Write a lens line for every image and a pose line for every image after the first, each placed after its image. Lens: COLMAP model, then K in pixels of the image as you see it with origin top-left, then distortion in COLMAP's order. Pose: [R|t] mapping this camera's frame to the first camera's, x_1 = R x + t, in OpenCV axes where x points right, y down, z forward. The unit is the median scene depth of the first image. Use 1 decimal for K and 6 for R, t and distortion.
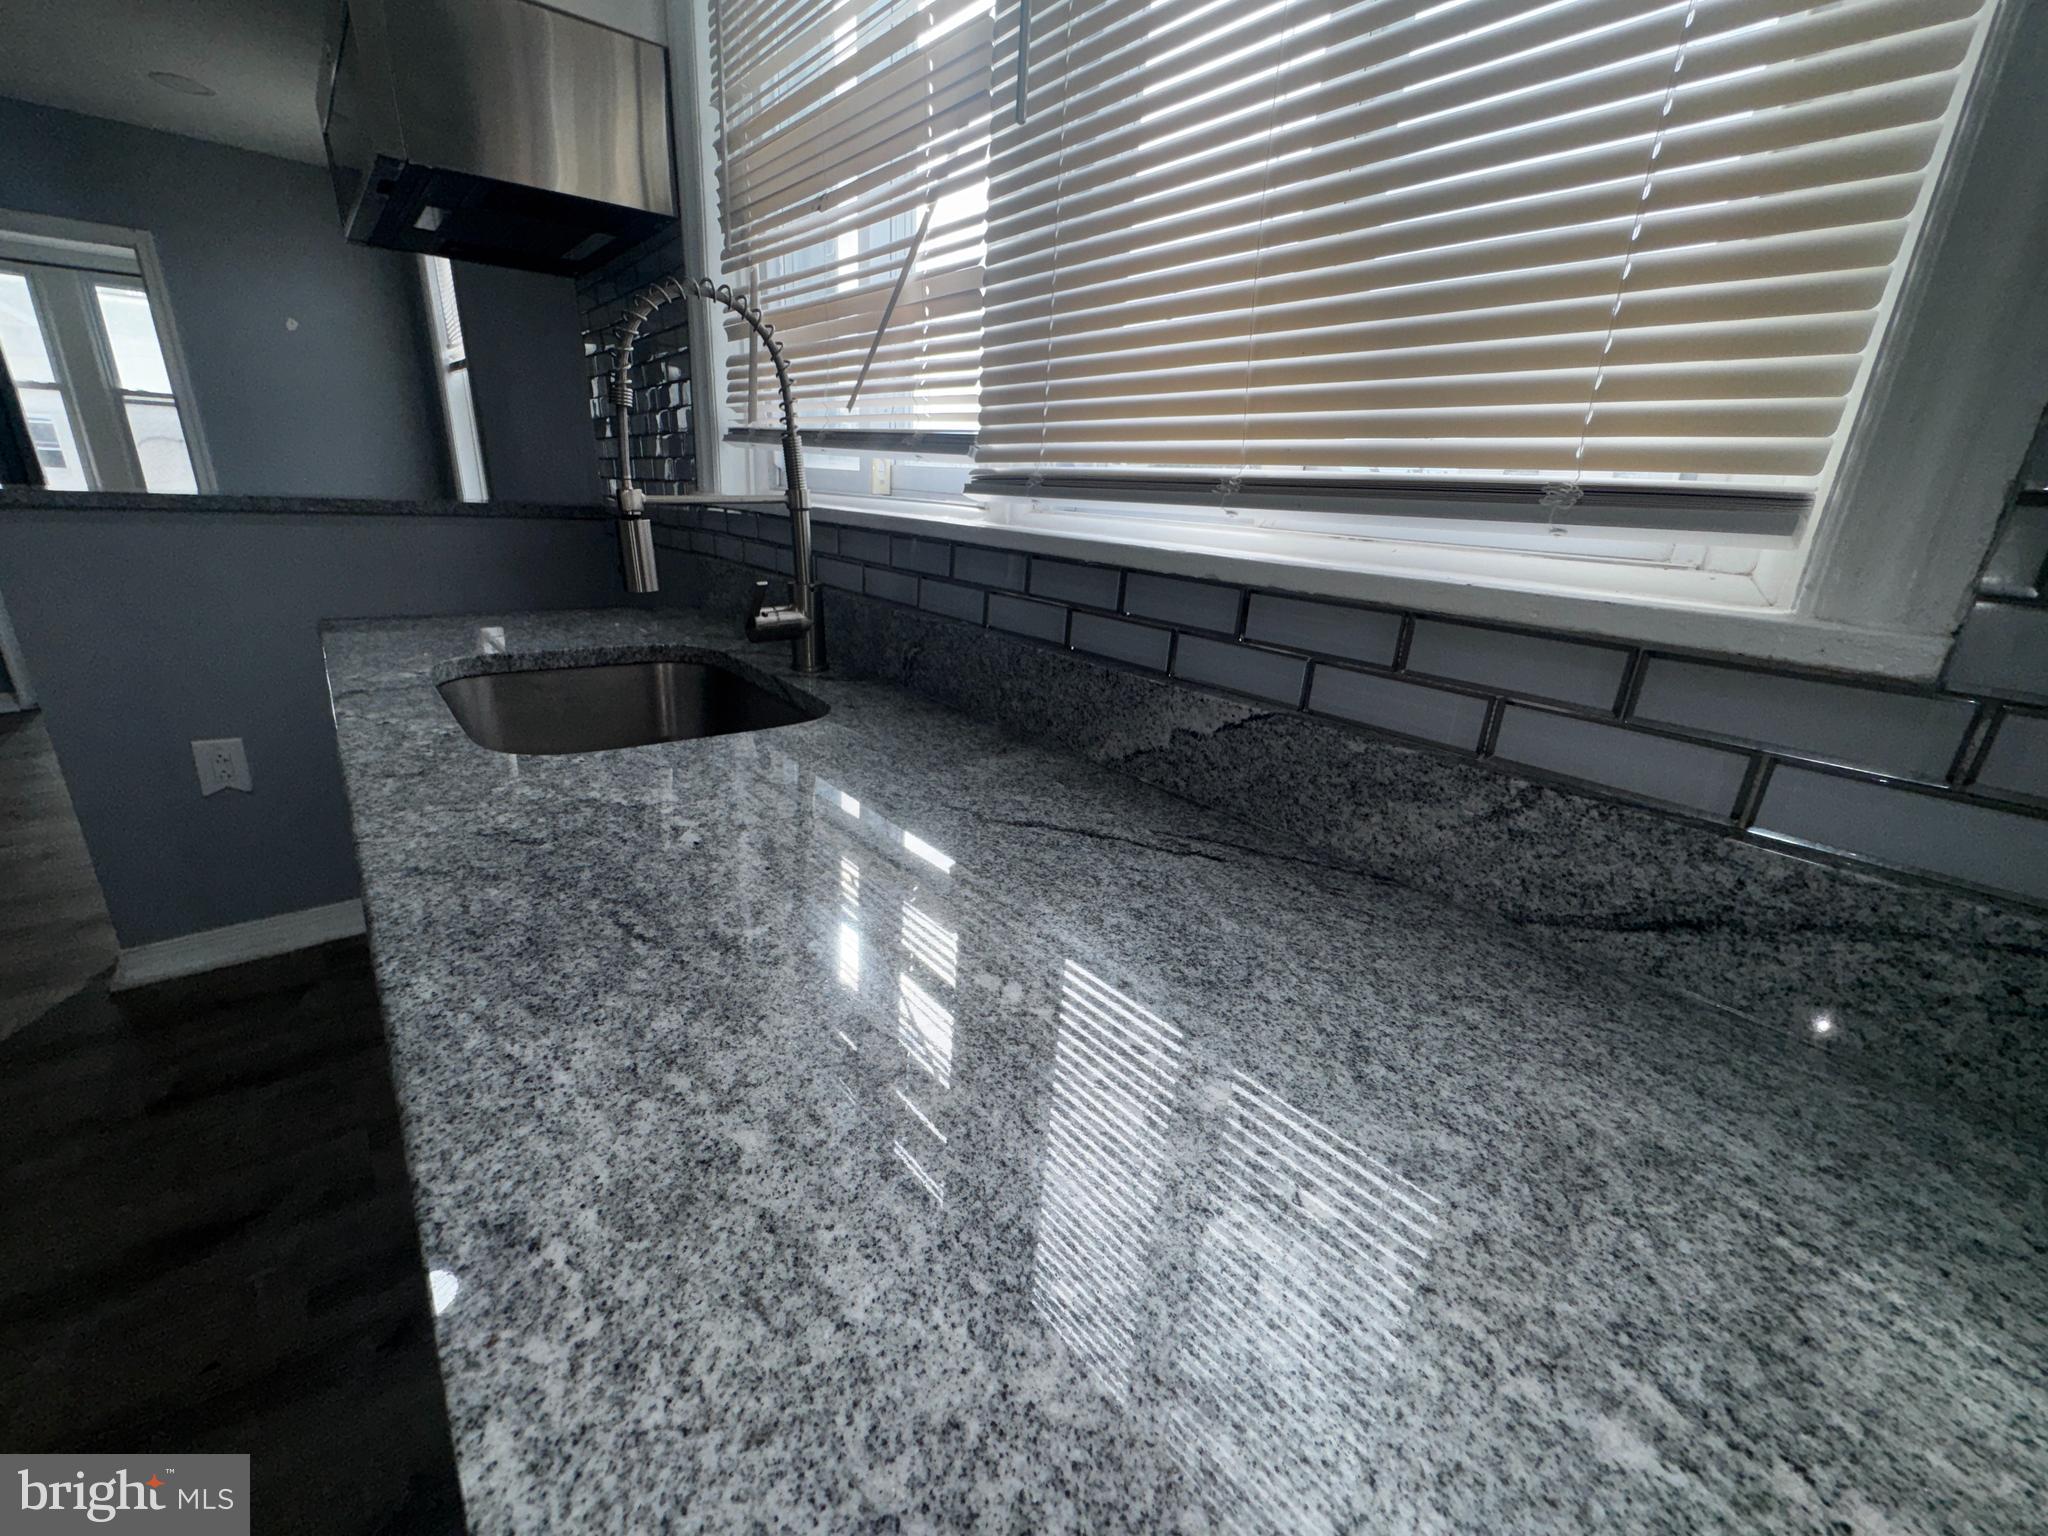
lens RADIAL K [[839.0, 0, 1018.2], [0, 839.0, 793.7], [0, 0, 1]] dist [-0.000337, 0.000083]
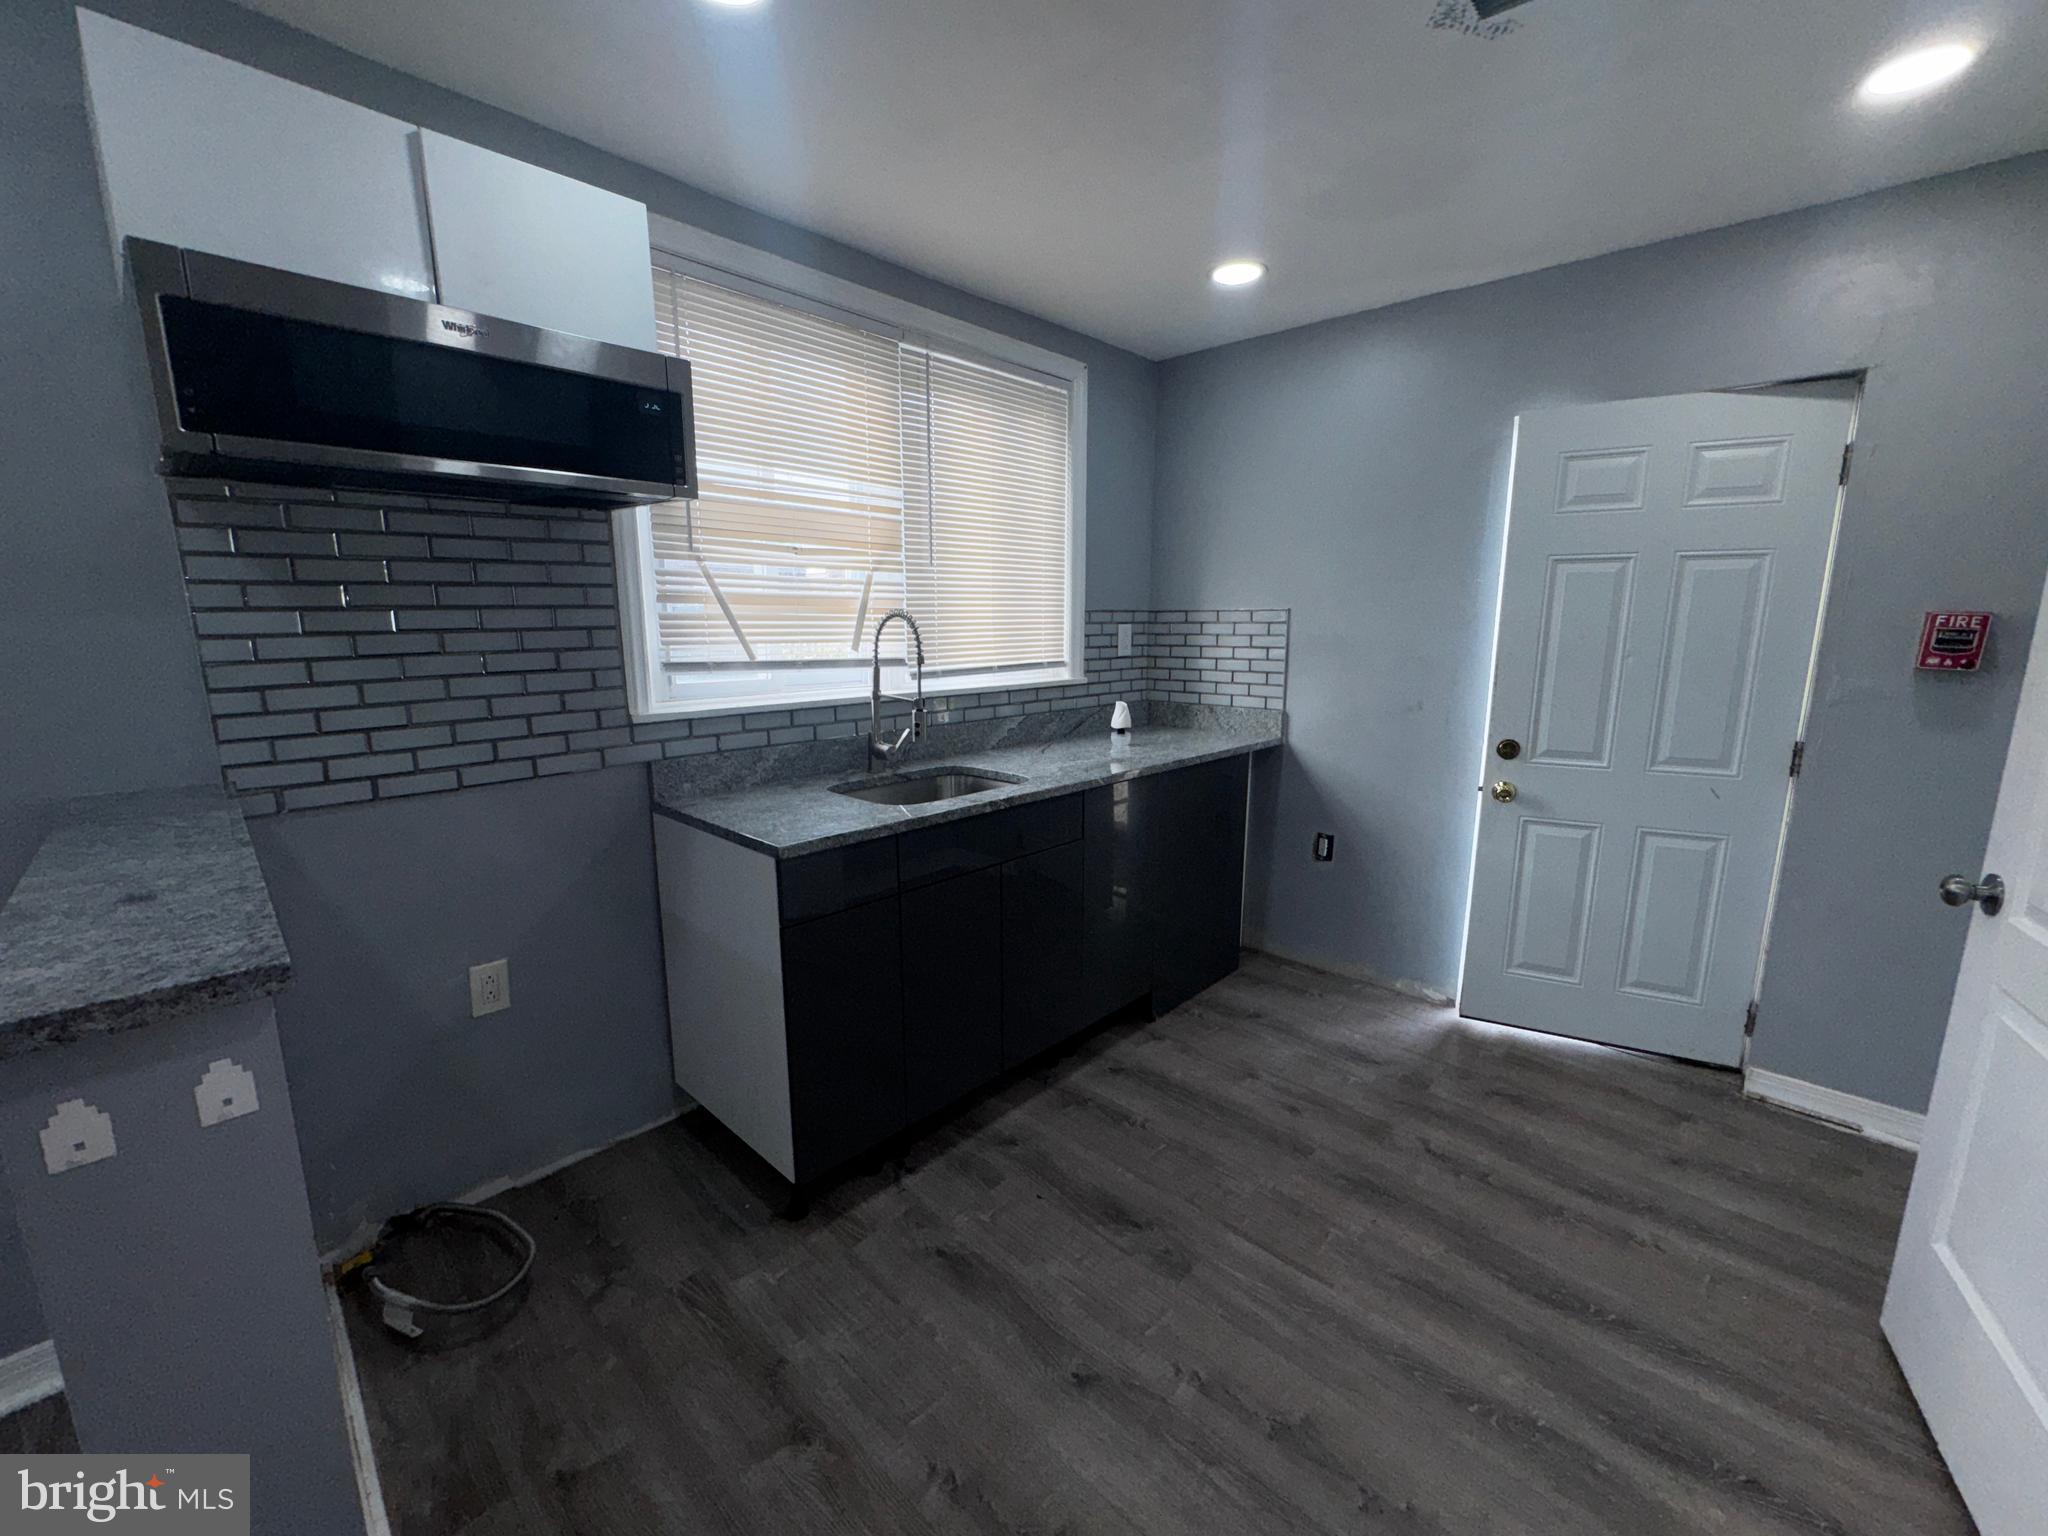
lens RADIAL K [[816.7, 0, 1020.5], [0, 816.7, 764.8], [0, 0, 1]] dist [-0.003247, 0.000177]
pose [[-0.126887, -0.222448, 0.966652, -3.050193], [0.338728, 0.906229, 0.253006, -0.757608], [-0.932289, 0.359536, -0.039639, 1.041800]]
